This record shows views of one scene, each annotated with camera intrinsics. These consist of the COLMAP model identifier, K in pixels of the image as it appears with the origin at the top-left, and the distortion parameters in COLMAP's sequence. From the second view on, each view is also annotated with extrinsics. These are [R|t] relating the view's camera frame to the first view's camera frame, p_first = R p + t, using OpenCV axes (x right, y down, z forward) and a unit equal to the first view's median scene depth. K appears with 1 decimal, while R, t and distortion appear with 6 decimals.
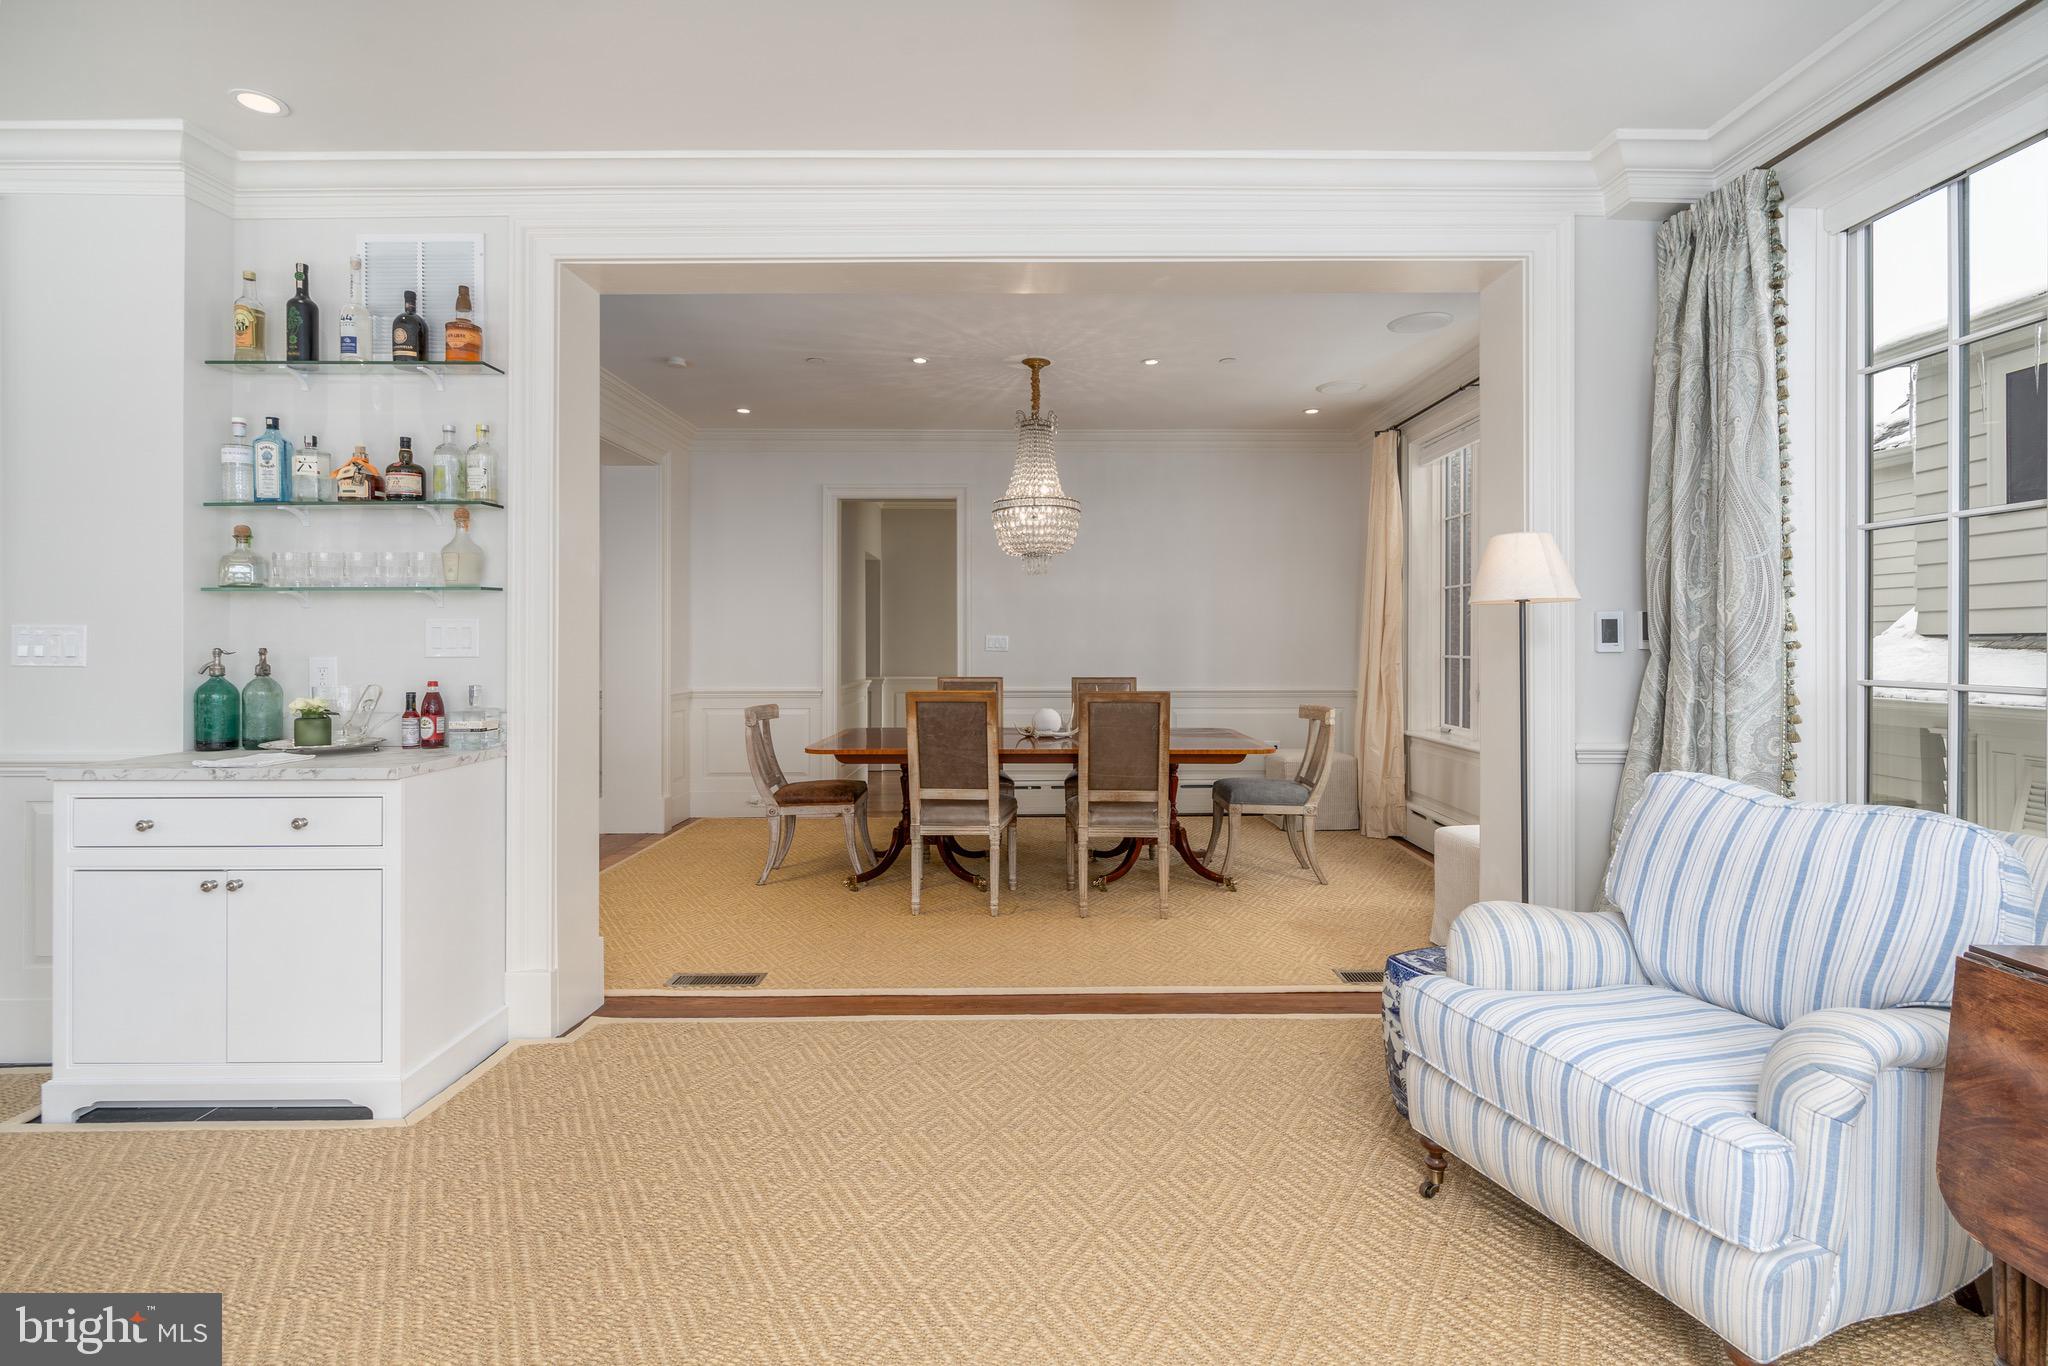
lens RADIAL K [[950.0, 0, 1023.5], [0, 950.0, 636.0], [0, 0, 1]] dist [-0.001216, 0.002095]
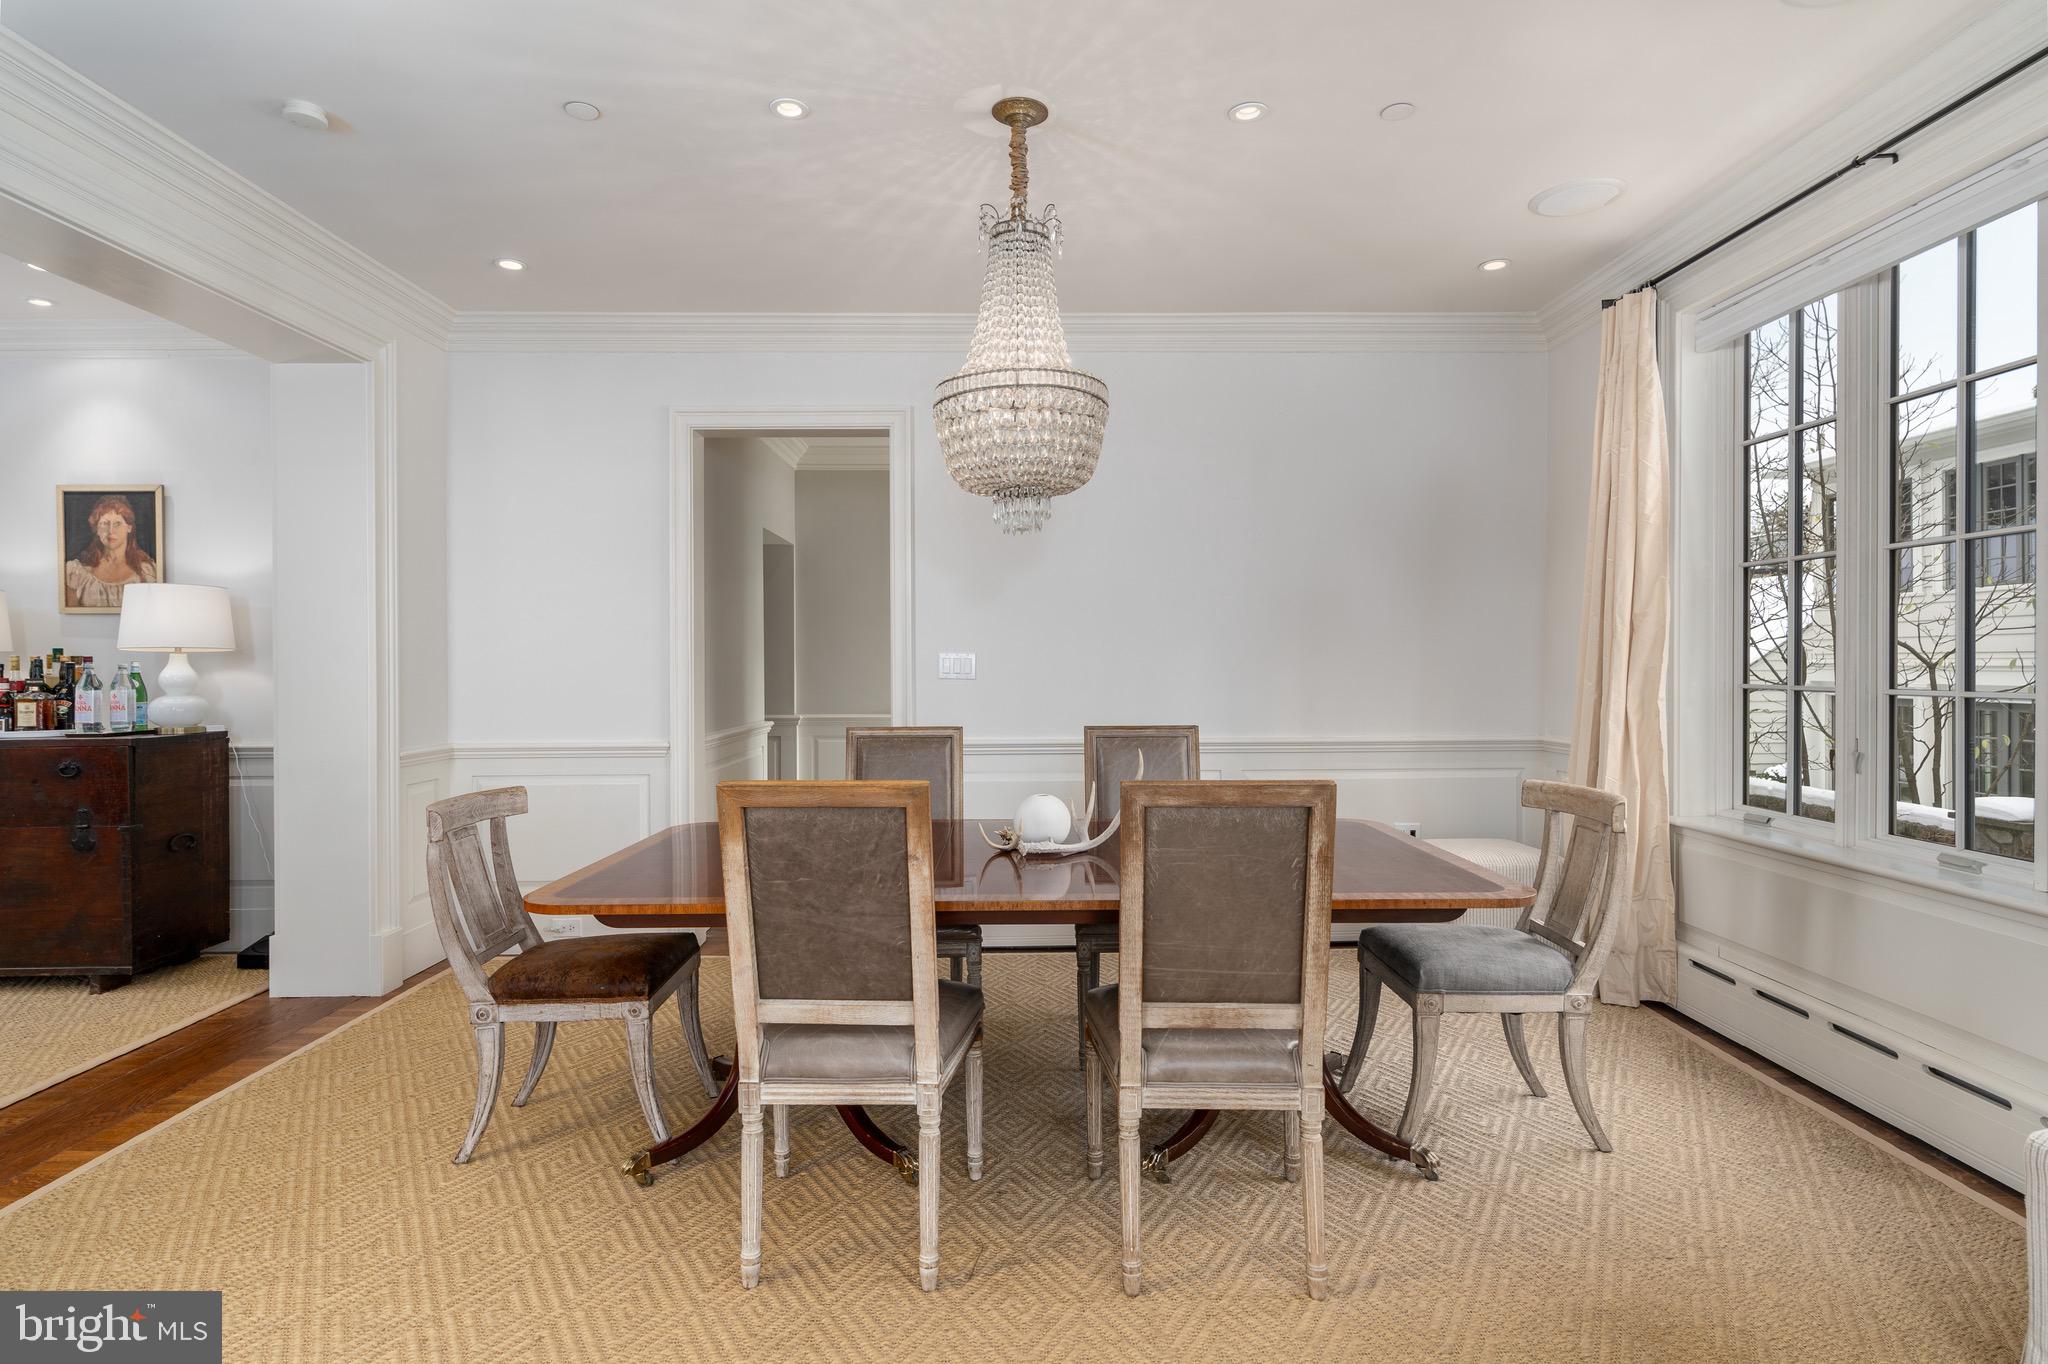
lens RADIAL K [[1044.6, 0, 1014.0], [0, 1044.6, 674.0], [0, 0, 1]] dist [-0.001916, -0.001148]
pose [[0.999976, -0.004036, 0.005588, 0.006182], [0.003936, 0.999833, 0.017871, 0.001360], [-0.005660, -0.017849, 0.999825, 0.451179]]
